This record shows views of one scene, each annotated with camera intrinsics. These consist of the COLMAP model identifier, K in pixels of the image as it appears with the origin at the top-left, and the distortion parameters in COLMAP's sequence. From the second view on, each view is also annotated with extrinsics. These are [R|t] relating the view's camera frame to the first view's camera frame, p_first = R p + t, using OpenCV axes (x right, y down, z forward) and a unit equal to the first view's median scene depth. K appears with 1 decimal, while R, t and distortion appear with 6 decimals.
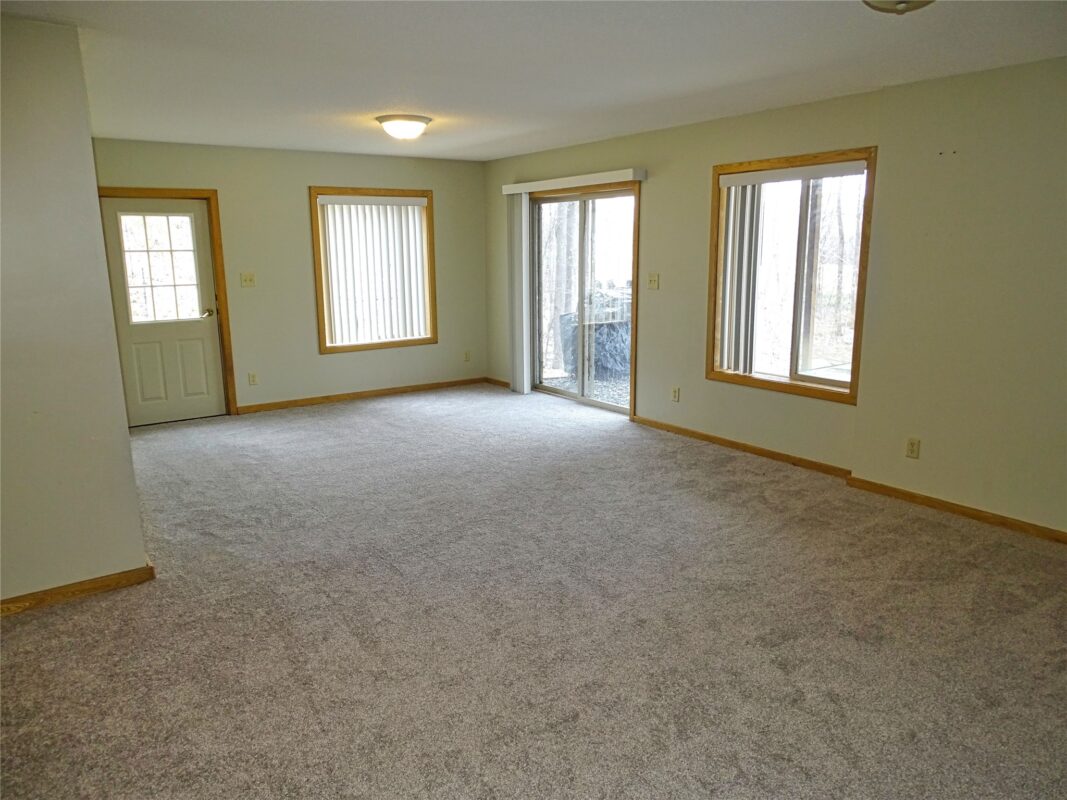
lens RADIAL K [[768.7, 0, 533.5], [0, 768.7, 400.0], [0, 0, 1]] dist [0.017413, 0.002690]
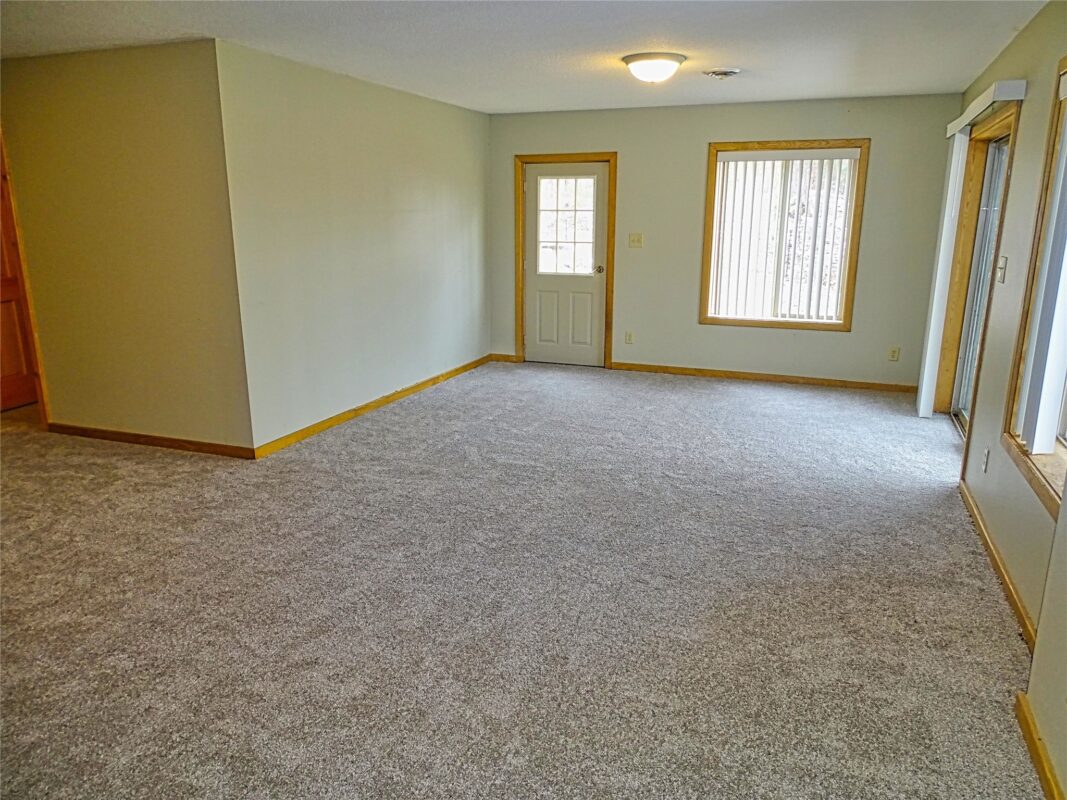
lens RADIAL K [[768.7, 0, 533.5], [0, 768.7, 400.0], [0, 0, 1]] dist [0.017413, 0.002690]
pose [[0.557786, 0.214772, -0.801715, 0.406023], [-0.176398, 0.974548, 0.138345, -0.066627], [0.811023, 0.064255, 0.581475, 0.309962]]
